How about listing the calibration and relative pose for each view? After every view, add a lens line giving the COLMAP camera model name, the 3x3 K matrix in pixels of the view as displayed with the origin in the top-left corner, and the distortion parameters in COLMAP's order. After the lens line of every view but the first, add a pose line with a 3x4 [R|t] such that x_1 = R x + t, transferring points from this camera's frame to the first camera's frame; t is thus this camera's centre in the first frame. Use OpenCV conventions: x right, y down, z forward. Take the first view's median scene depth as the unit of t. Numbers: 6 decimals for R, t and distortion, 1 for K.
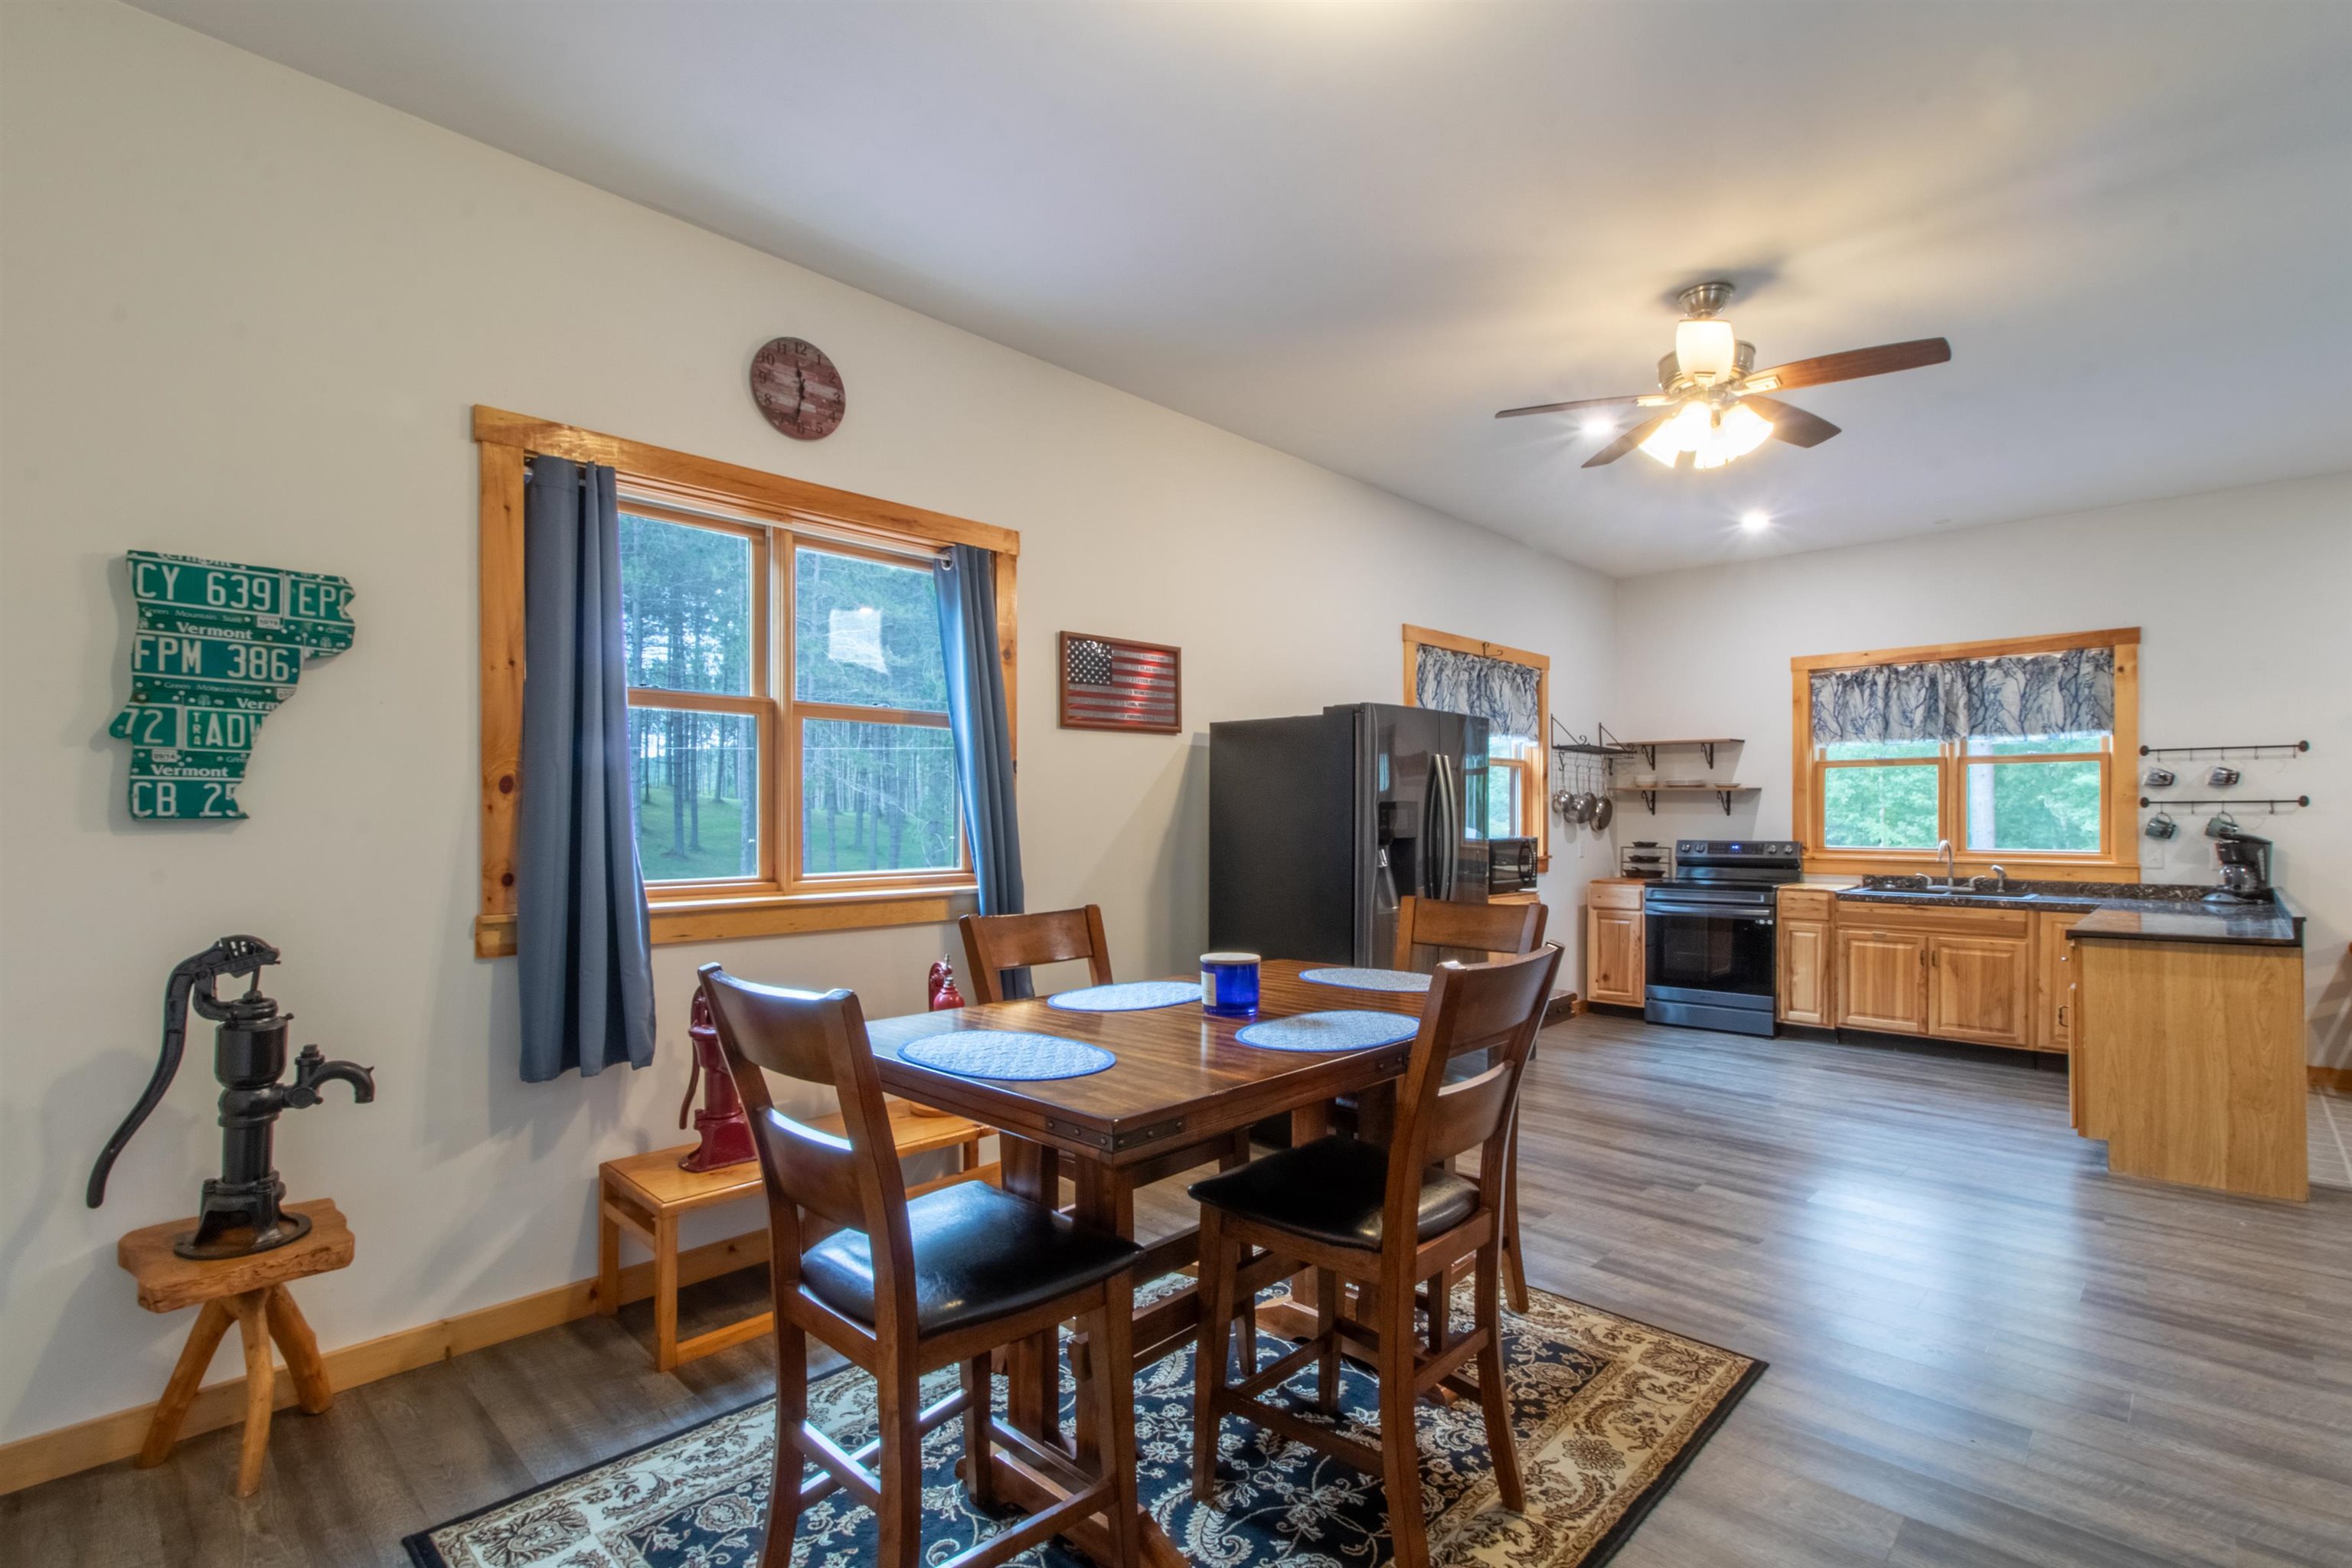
lens RADIAL K [[1102.9, 0, 1181.7], [0, 1102.9, 828.1], [0, 0, 1]] dist [-0.001108, 0.000138]
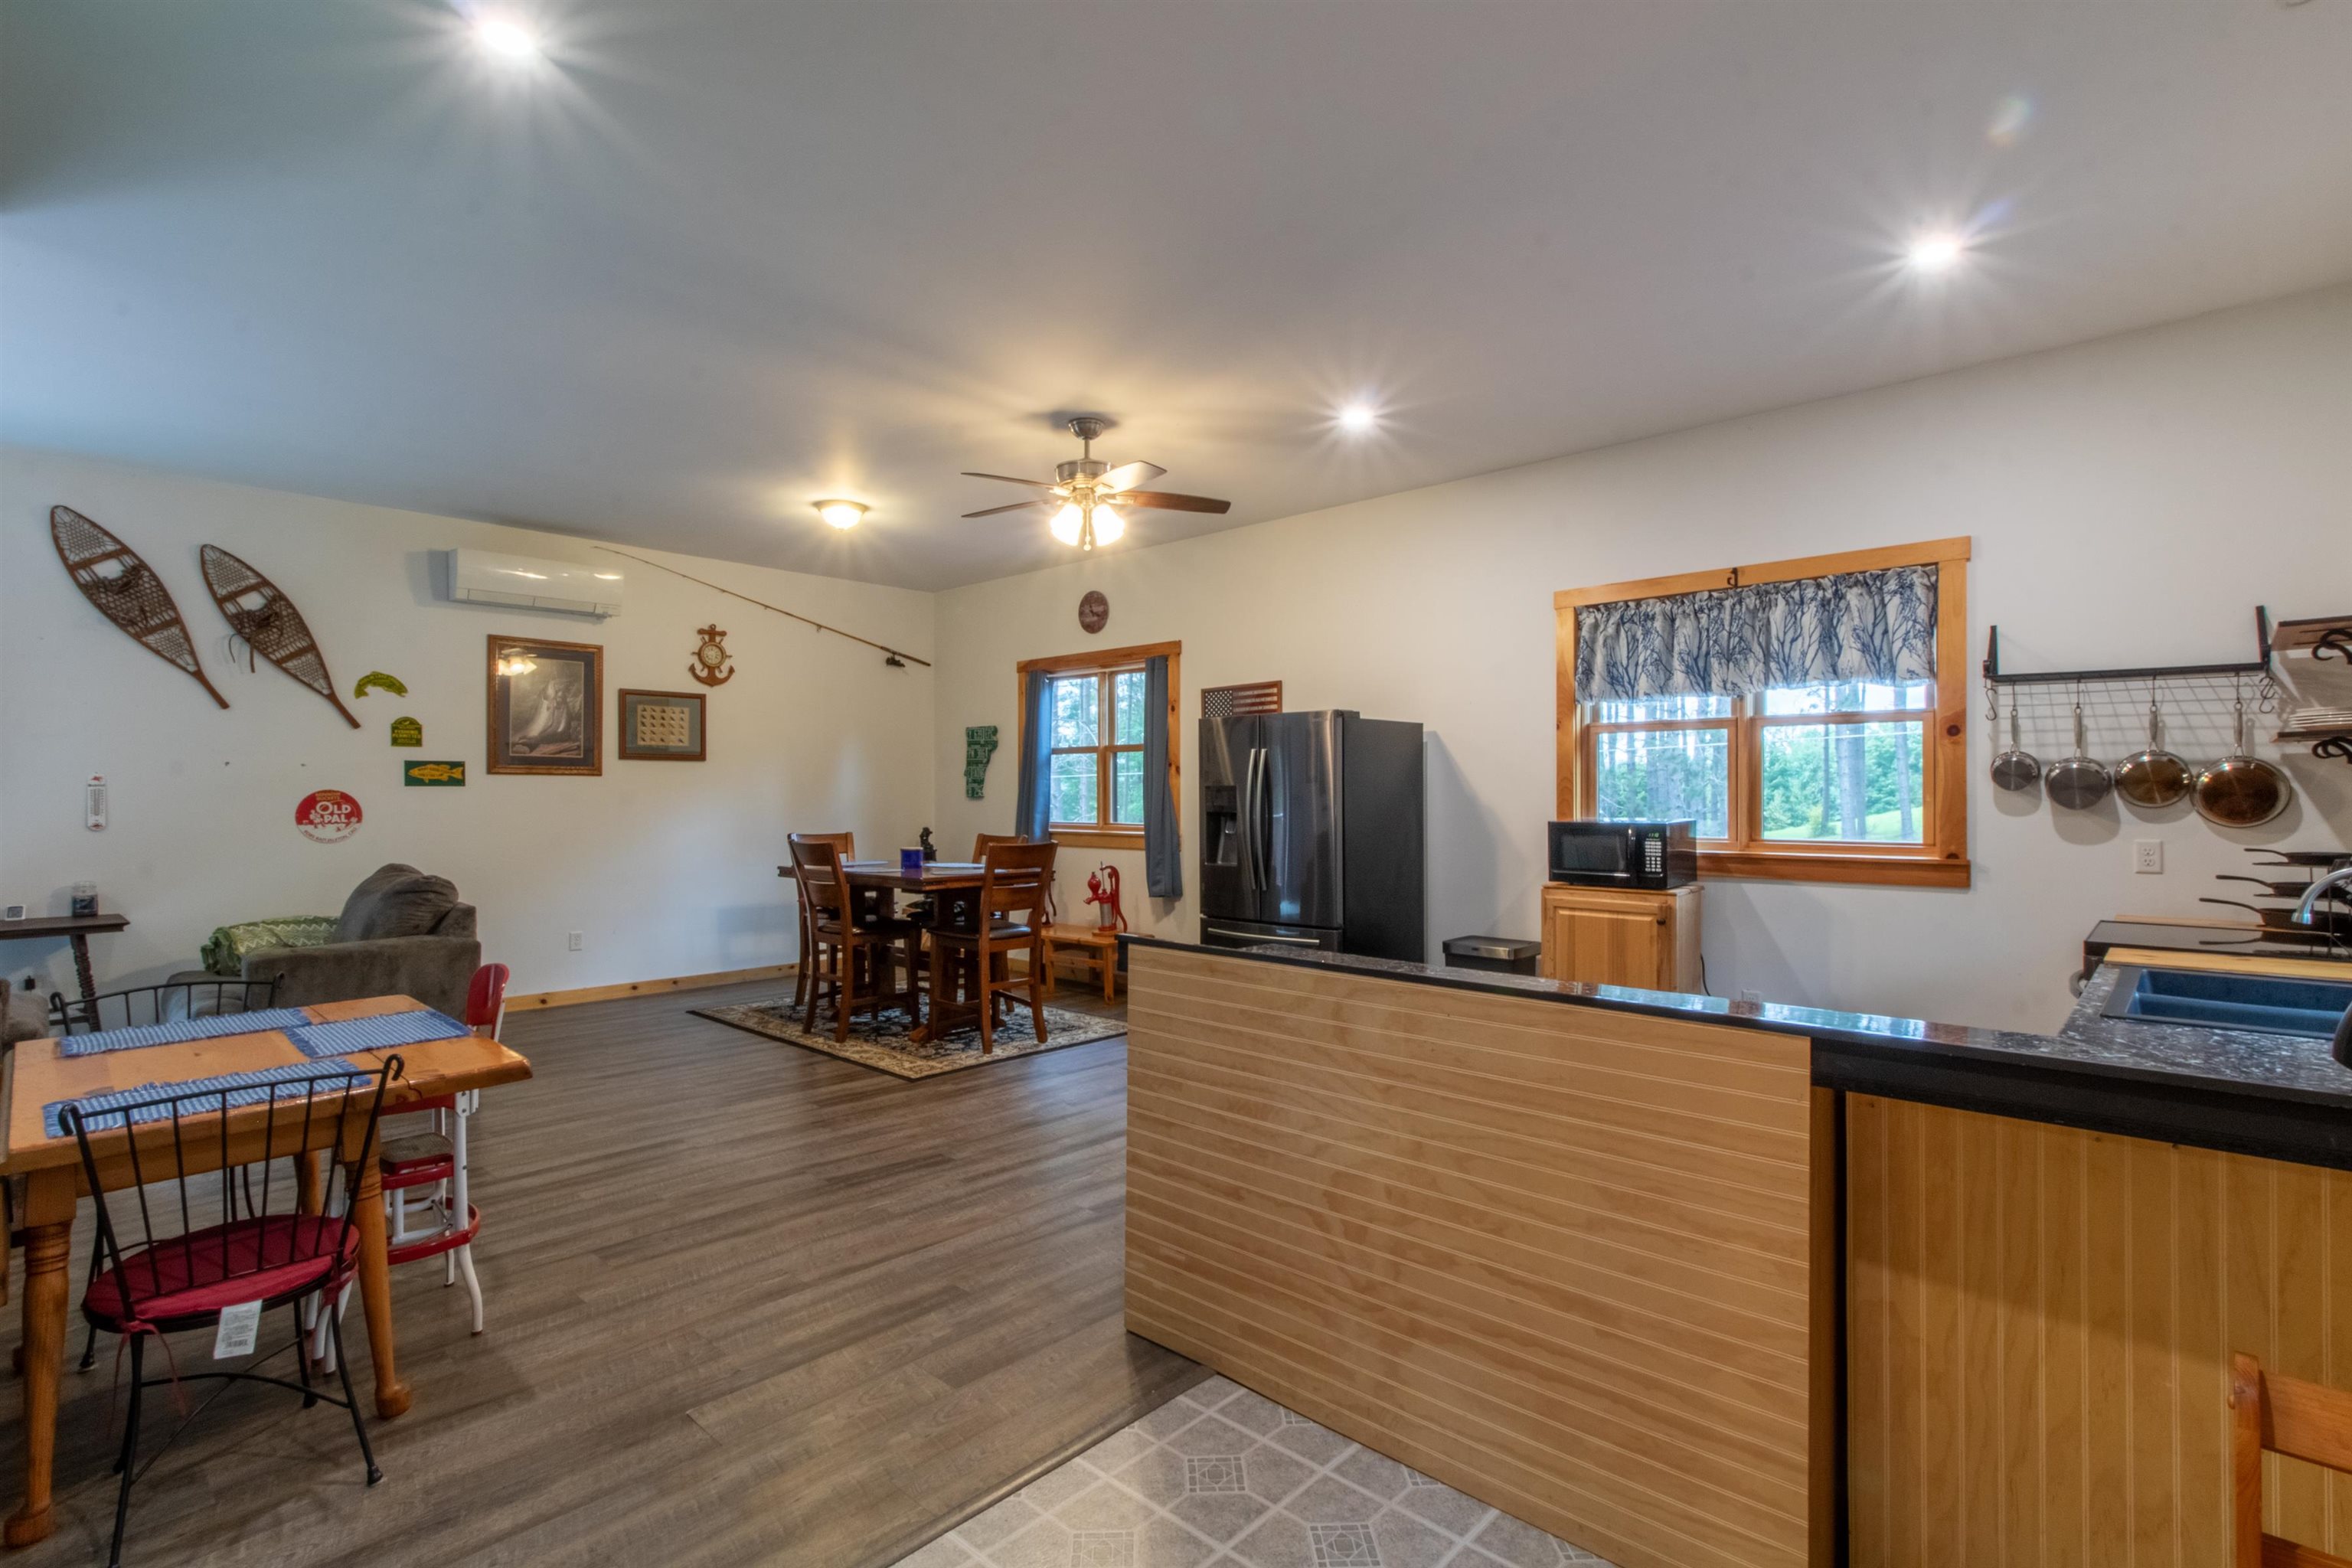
lens RADIAL K [[1089.9, 0, 1153.4], [0, 1089.9, 801.9], [0, 0, 1]] dist [0.010796, 0.000582]
pose [[-0.009701, 0.005548, -0.999938, 1.047655], [-0.010290, 0.999931, 0.005648, -0.007263], [0.999900, 0.010344, -0.009643, 0.620726]]
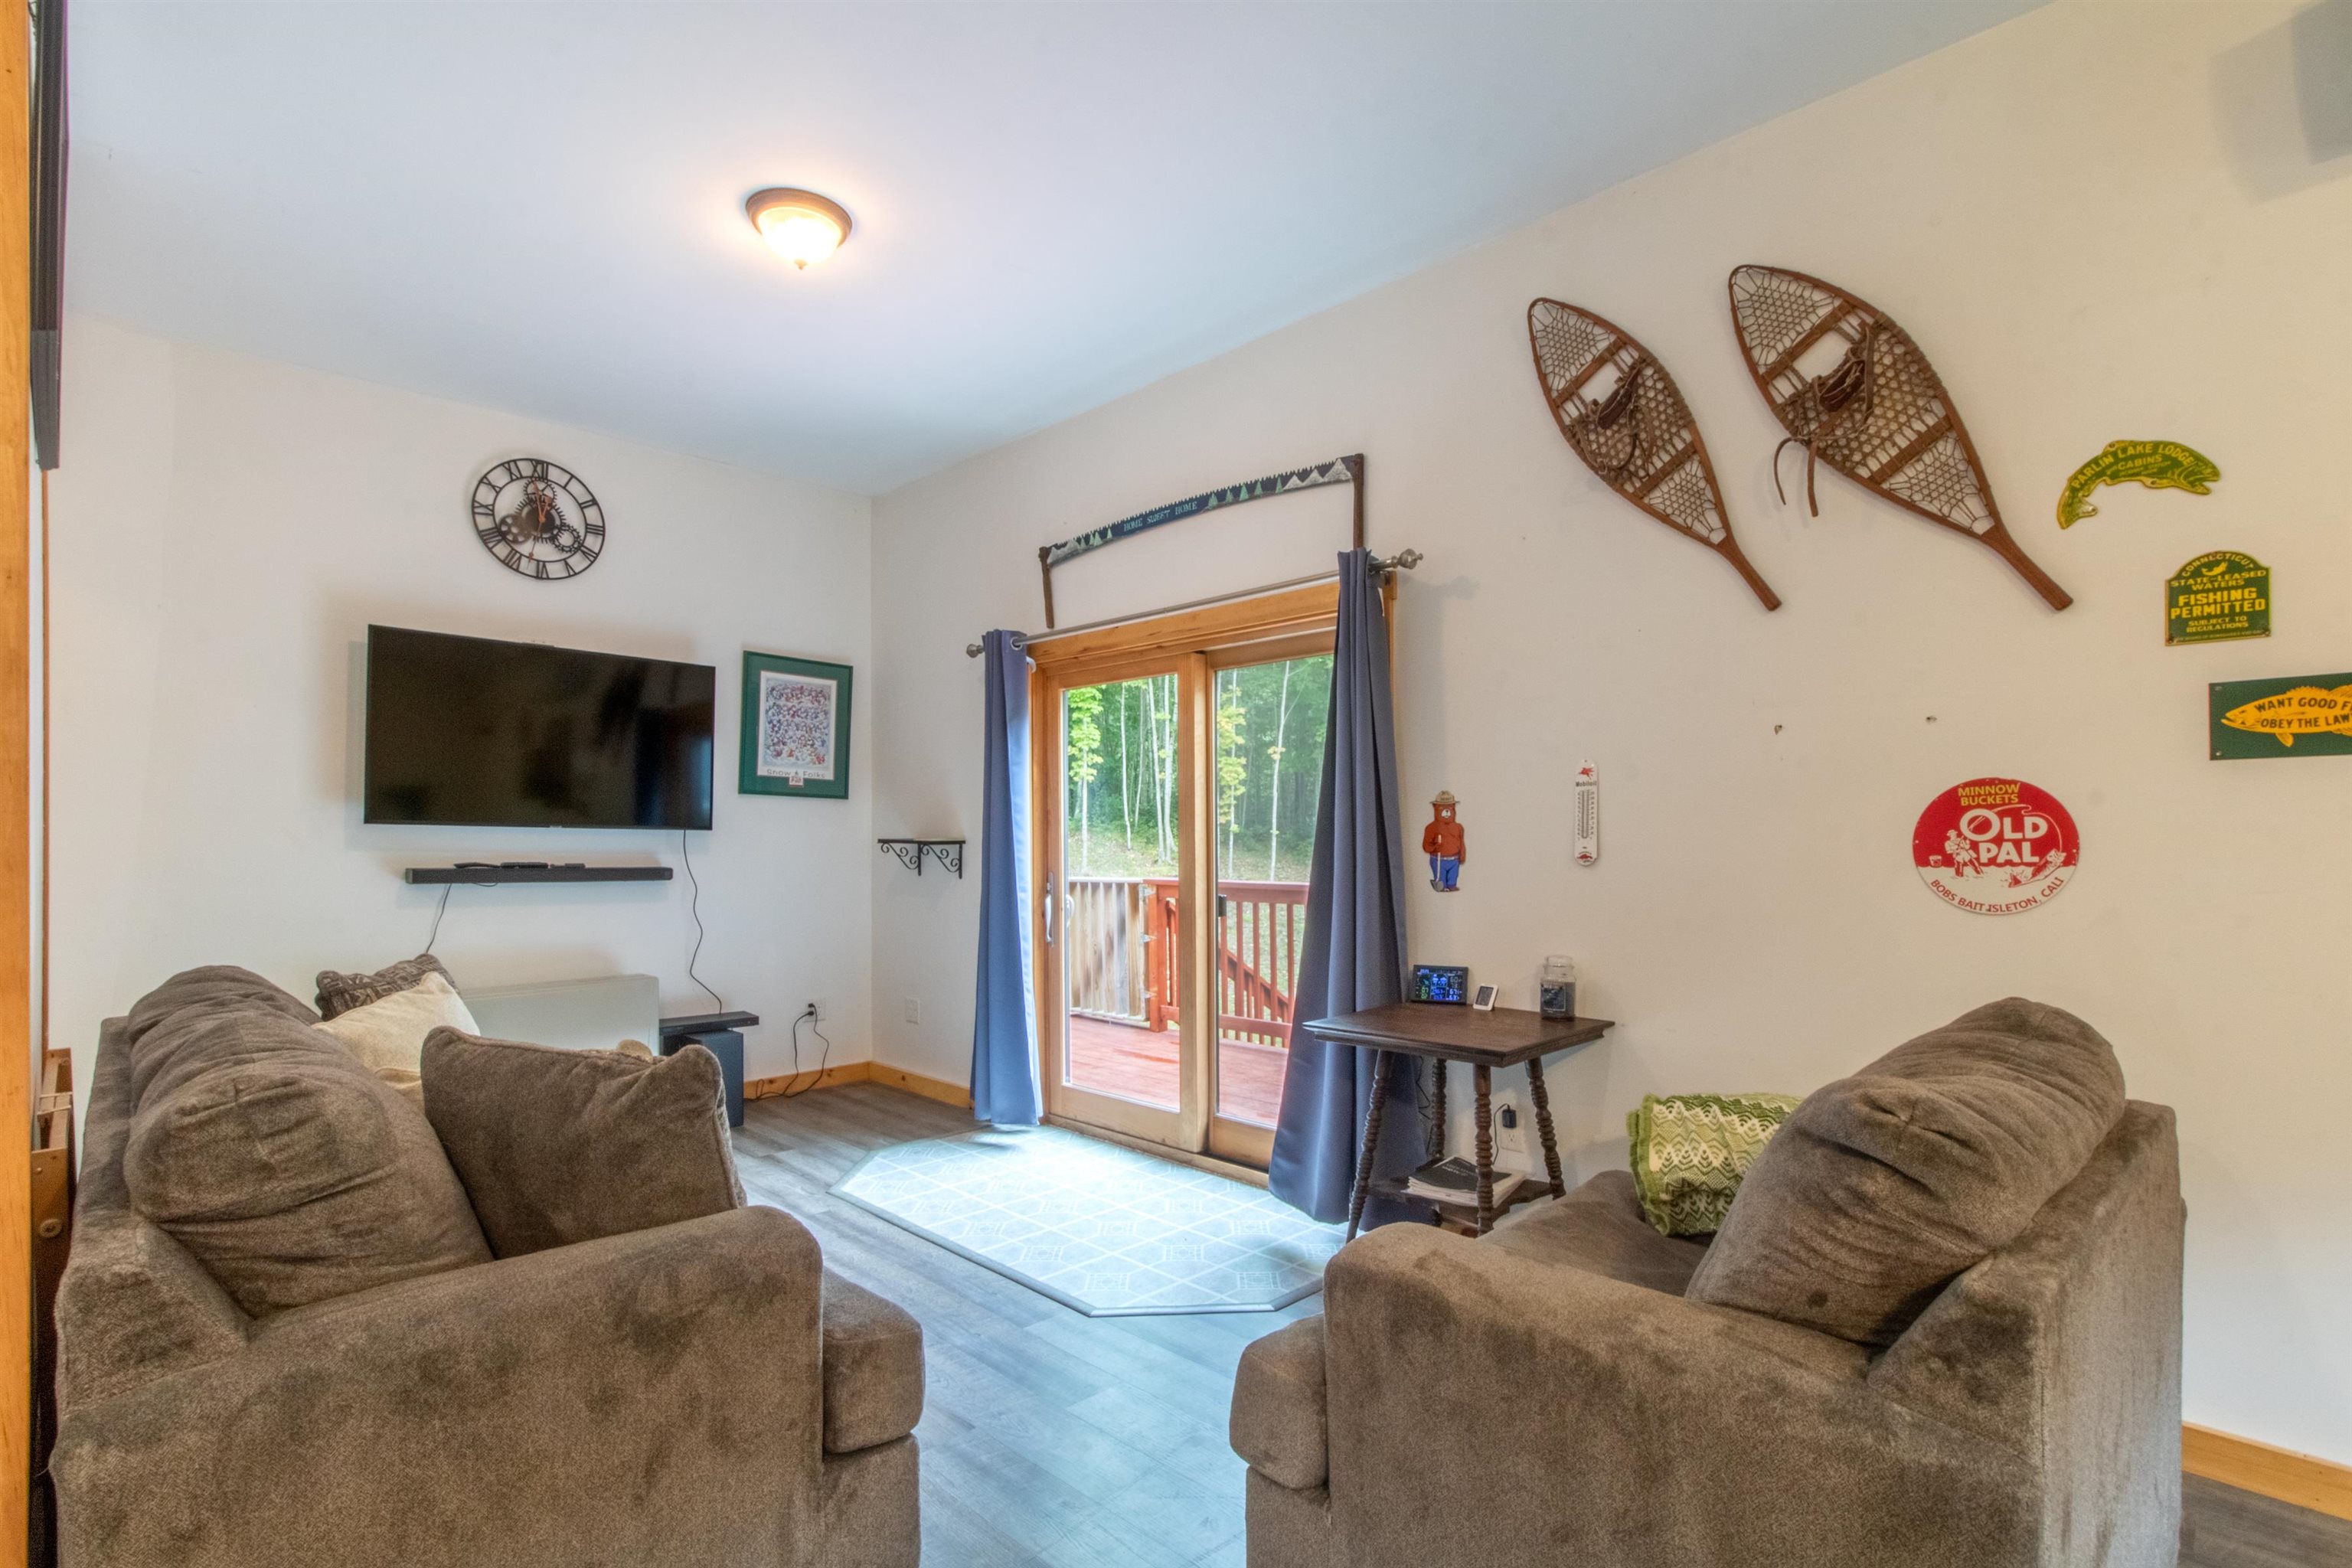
lens RADIAL K [[1121.1, 0, 1195.7], [0, 1121.1, 830.9], [0, 0, 1]] dist [0.001133, 0.000068]
pose [[-0.999954, 0.002582, 0.009270, 0.327773], [0.002662, 0.999958, 0.008725, 0.009632], [-0.009247, 0.008749, -0.999919, 0.256674]]
